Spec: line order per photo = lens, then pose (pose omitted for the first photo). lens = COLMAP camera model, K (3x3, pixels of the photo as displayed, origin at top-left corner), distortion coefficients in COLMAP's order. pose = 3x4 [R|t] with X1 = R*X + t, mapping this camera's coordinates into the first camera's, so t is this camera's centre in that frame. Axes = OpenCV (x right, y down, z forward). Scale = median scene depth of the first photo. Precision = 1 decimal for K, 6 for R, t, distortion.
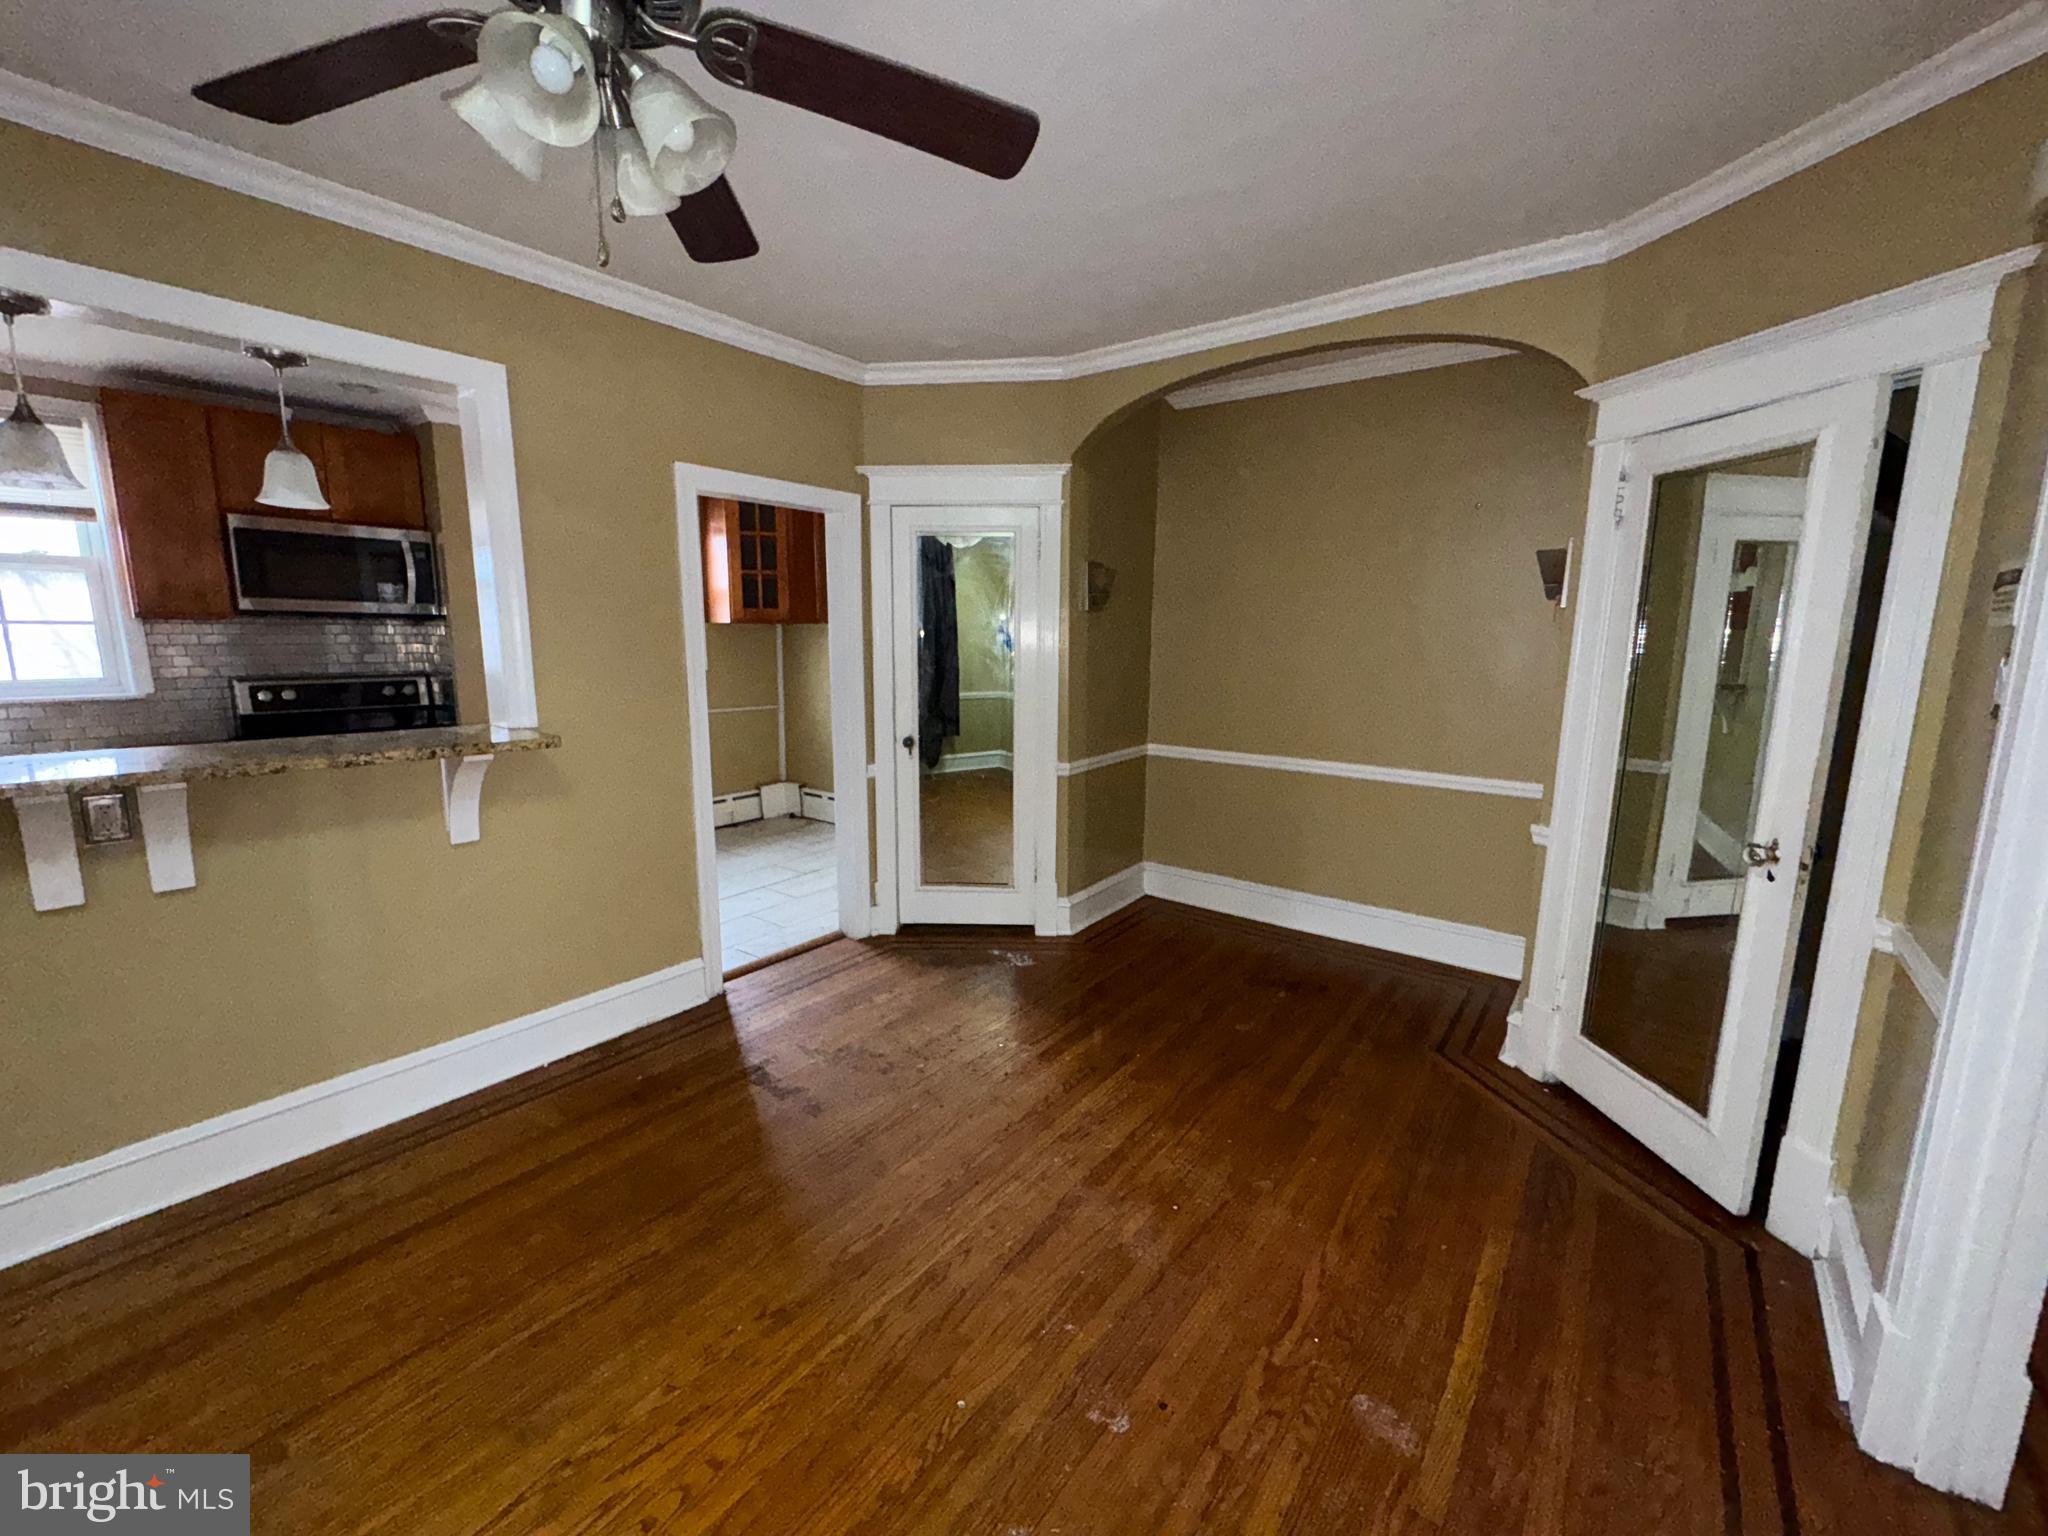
lens RADIAL K [[817.4, 0, 1020.8], [0, 817.4, 762.3], [0, 0, 1]] dist [-0.004305, 0.001012]
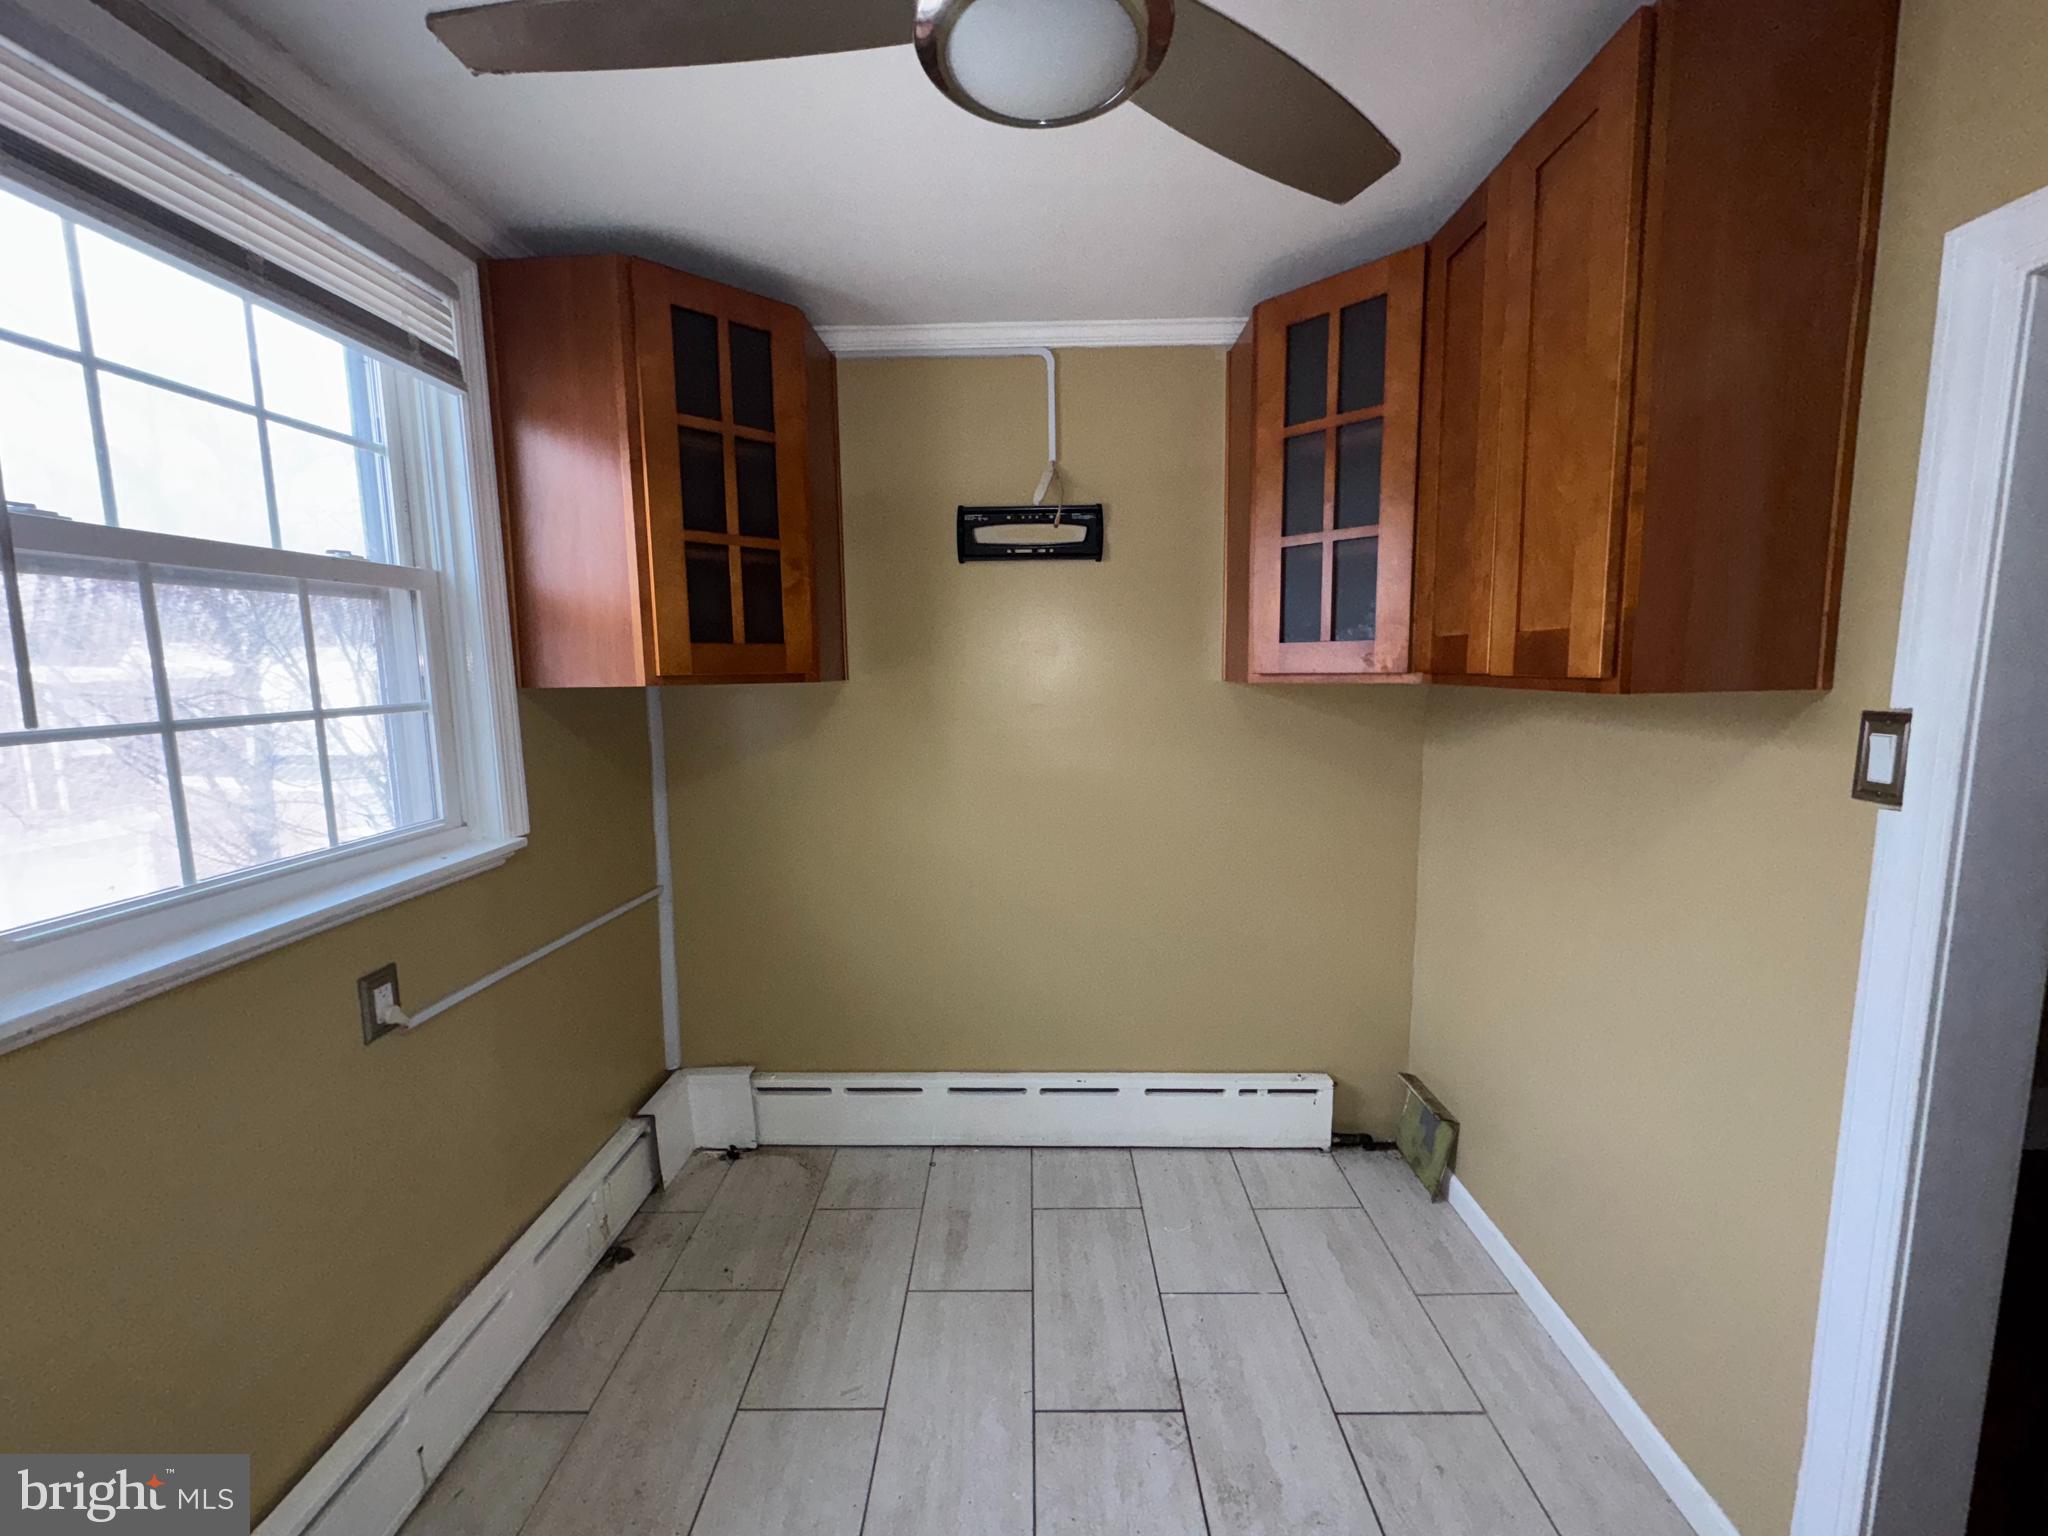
lens RADIAL K [[817.4, 0, 1024.6], [0, 817.4, 771.6], [0, 0, 1]] dist [-0.004305, 0.001012]
pose [[0.803654, -0.089788, 0.588285, -0.628013], [0.106894, 0.994254, 0.005722, -0.178423], [-0.585418, 0.058286, 0.808634, 0.941683]]
